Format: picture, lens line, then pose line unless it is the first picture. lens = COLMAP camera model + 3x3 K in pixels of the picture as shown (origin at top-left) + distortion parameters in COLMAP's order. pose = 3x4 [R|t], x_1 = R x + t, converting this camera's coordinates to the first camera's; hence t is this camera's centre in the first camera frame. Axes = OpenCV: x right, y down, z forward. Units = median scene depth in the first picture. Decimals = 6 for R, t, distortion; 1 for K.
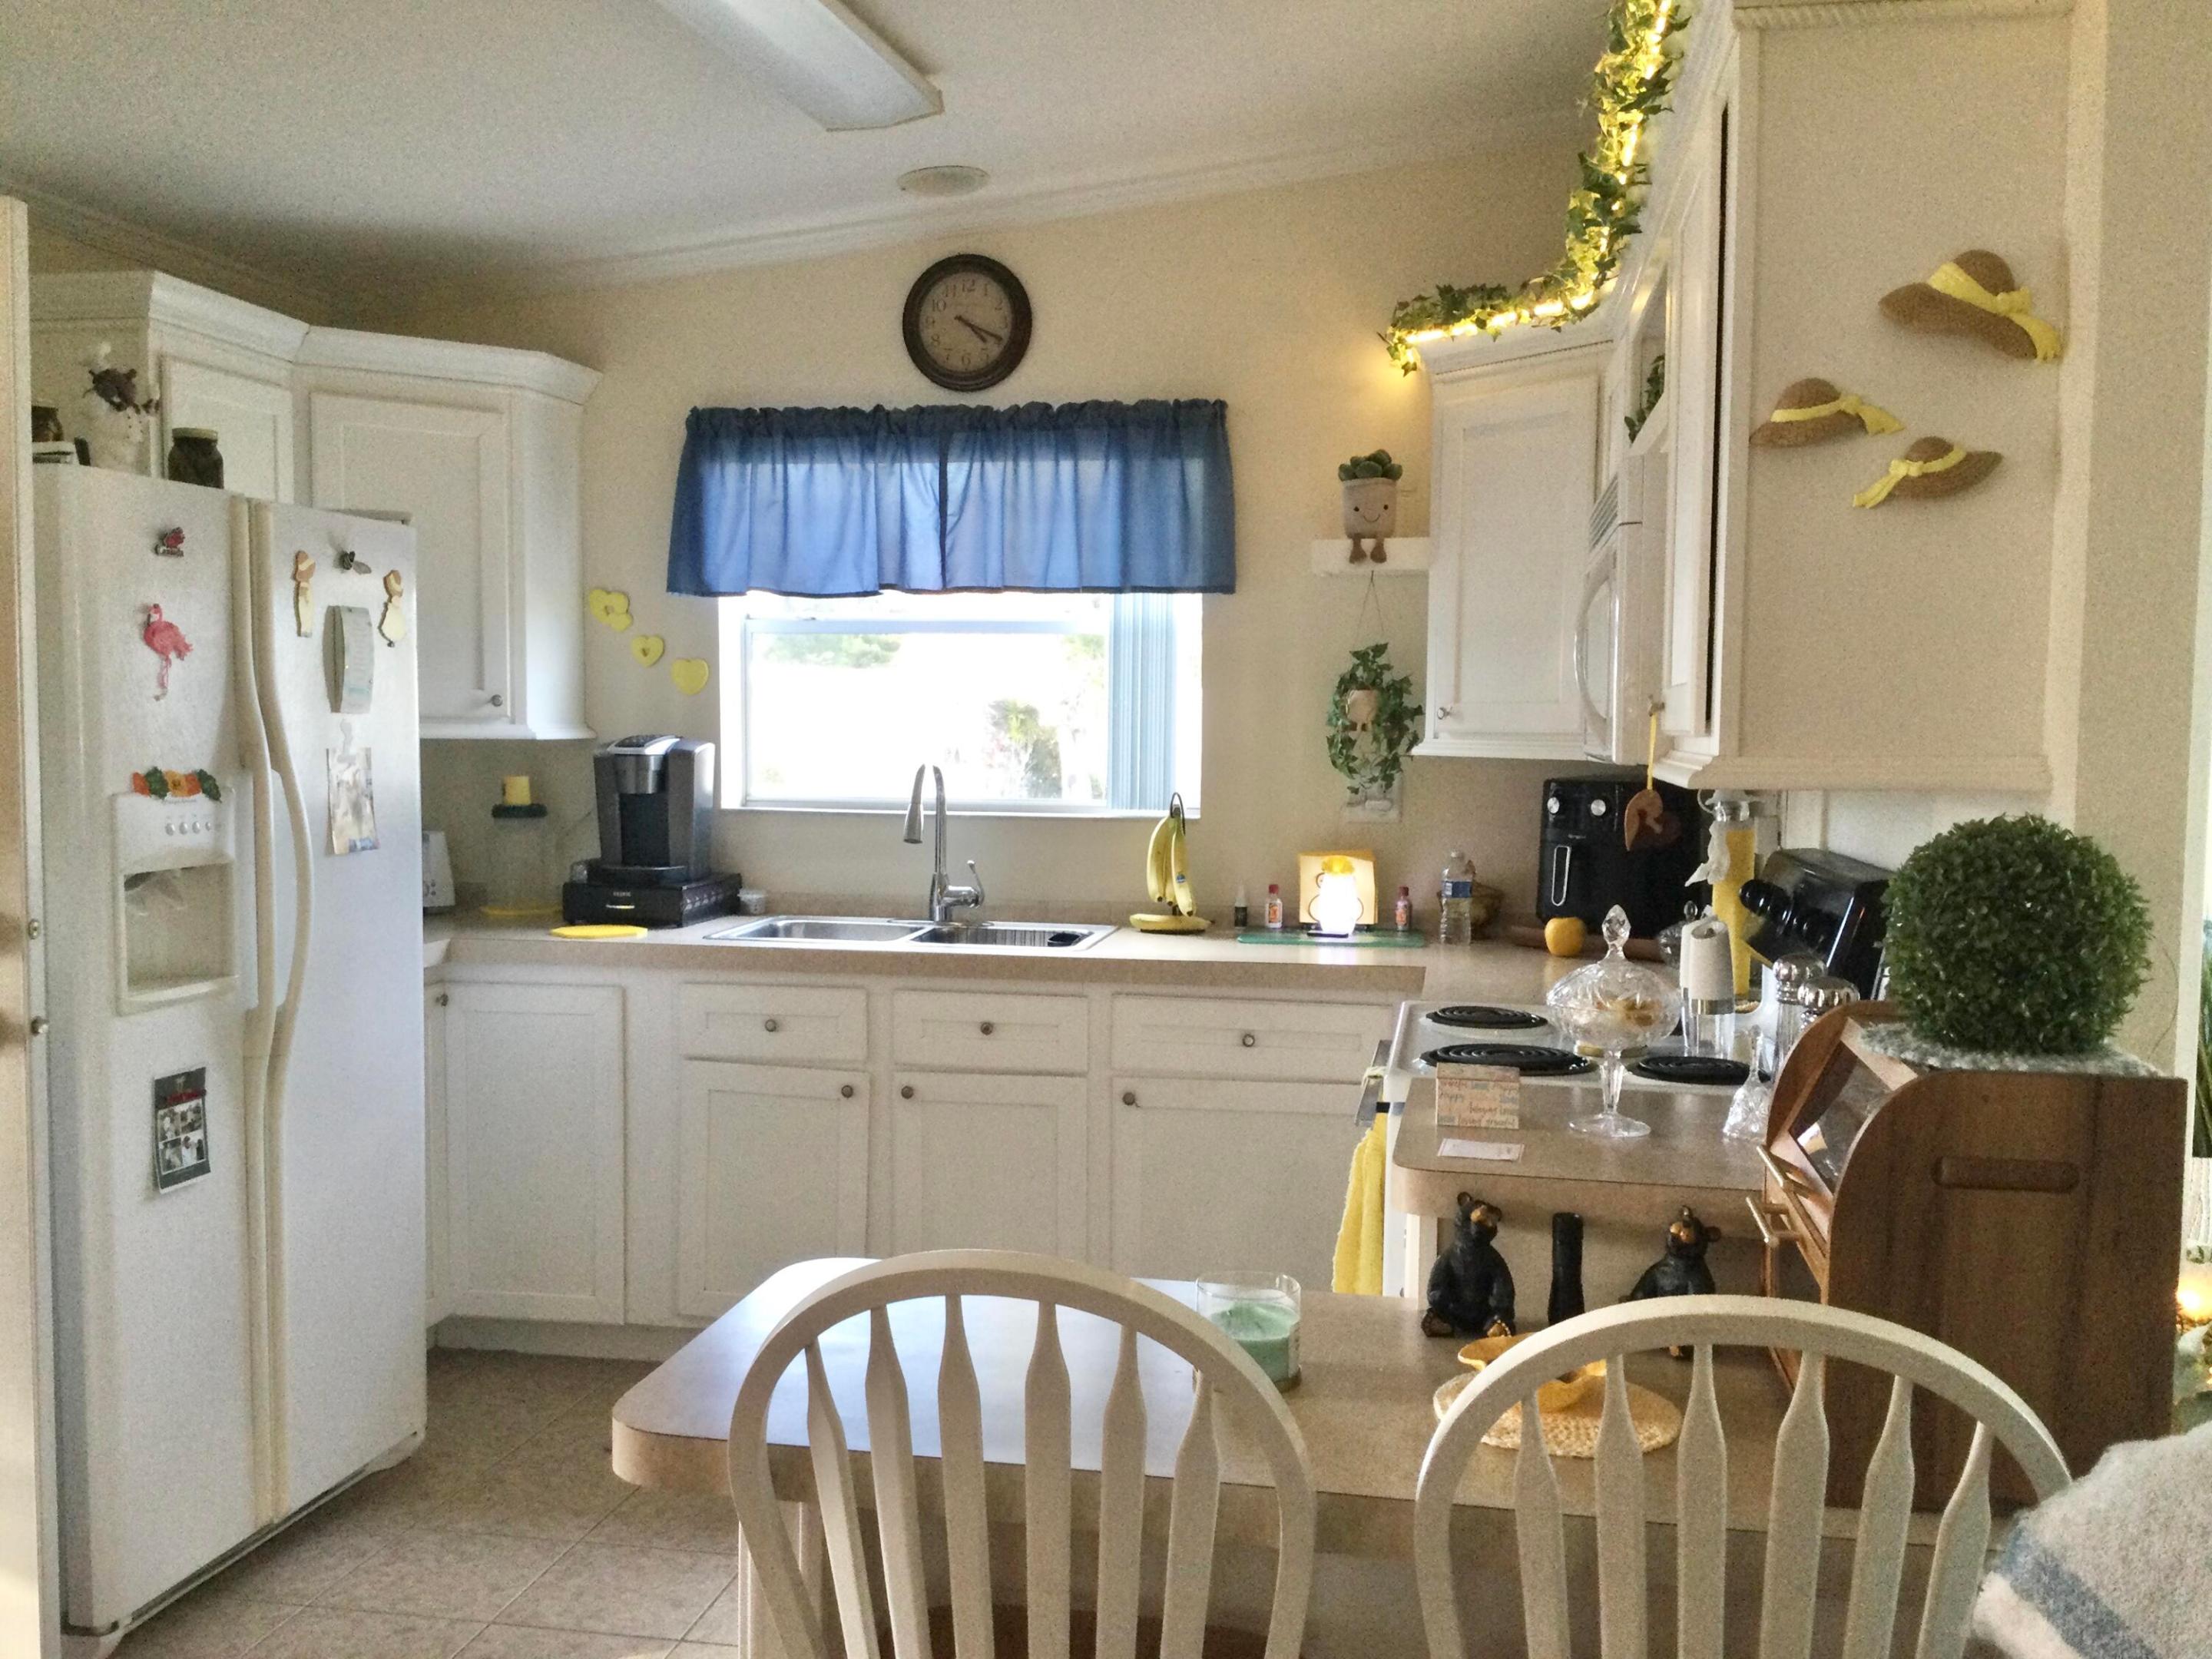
lens RADIAL K [[1984.7, 0, 1115.2], [0, 1984.7, 868.3], [0, 0, 1]] dist [0.129038, -0.278687]
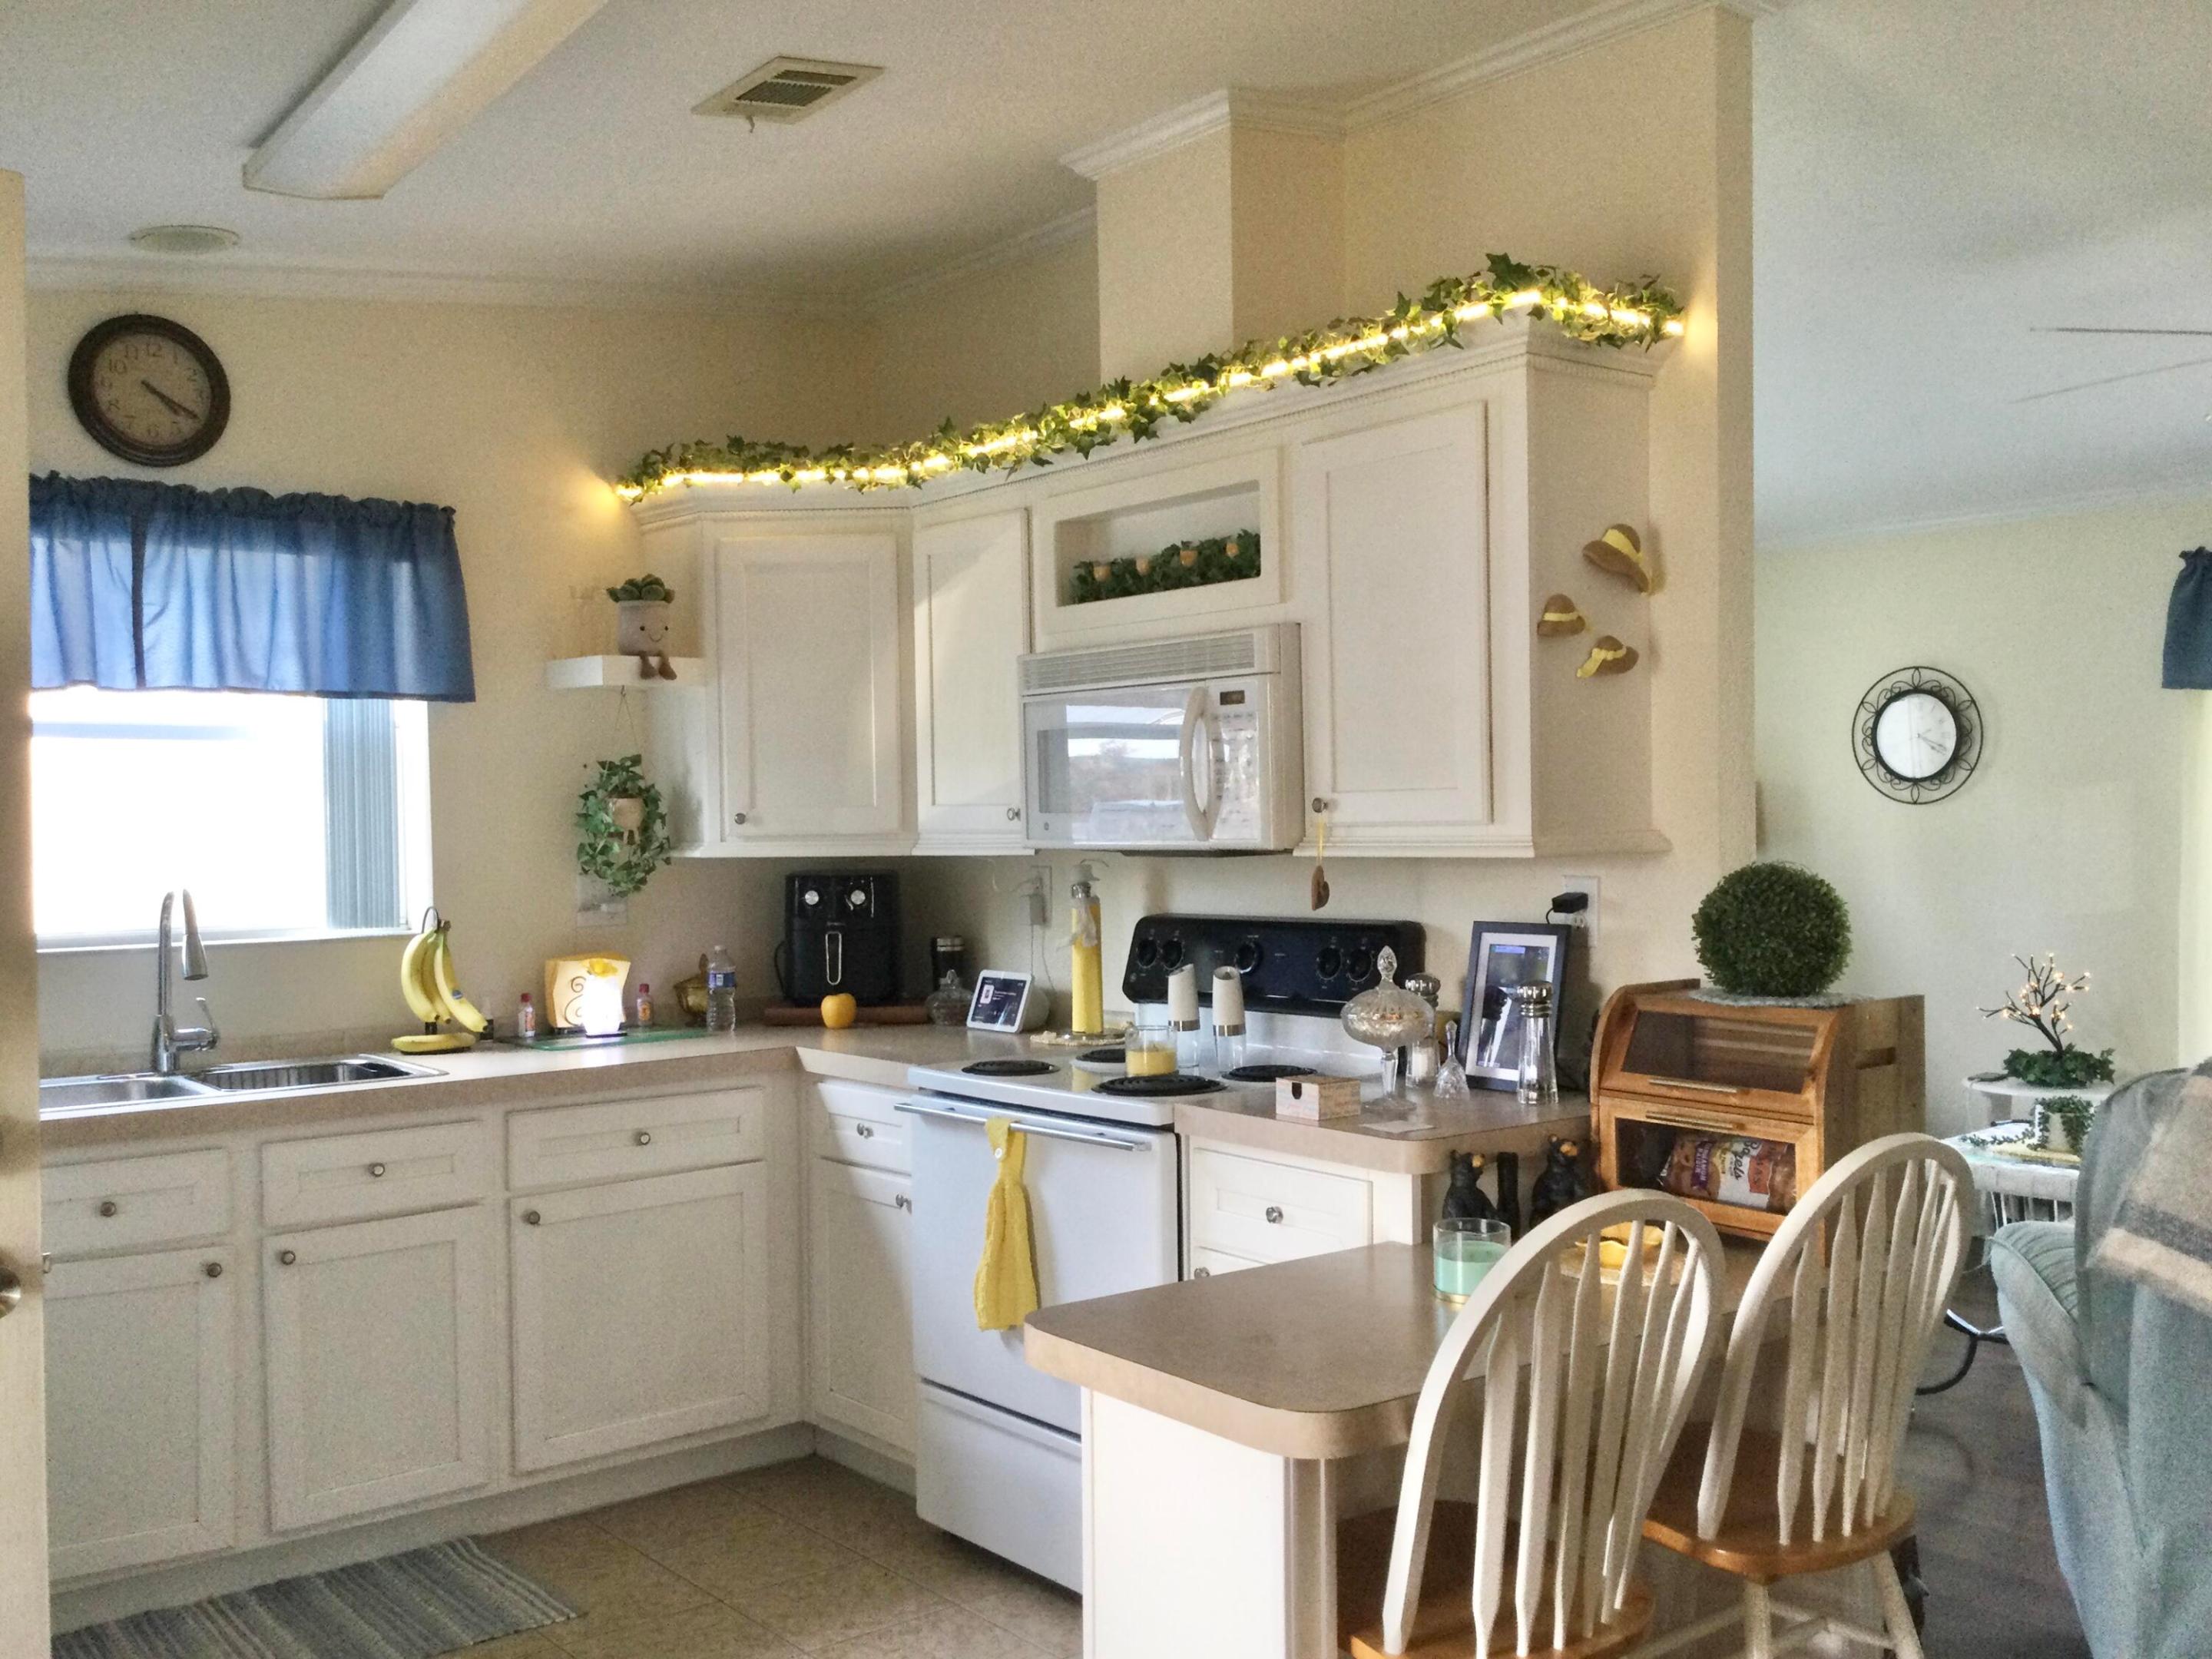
lens RADIAL K [[1984.7, 0, 1115.2], [0, 1984.7, 868.3], [0, 0, 1]] dist [0.129038, -0.278687]
pose [[0.652321, -0.038998, 0.756939, -0.490810], [0.078748, 0.996758, -0.016510, -0.014517], [-0.753841, 0.070377, 0.653277, 0.117288]]
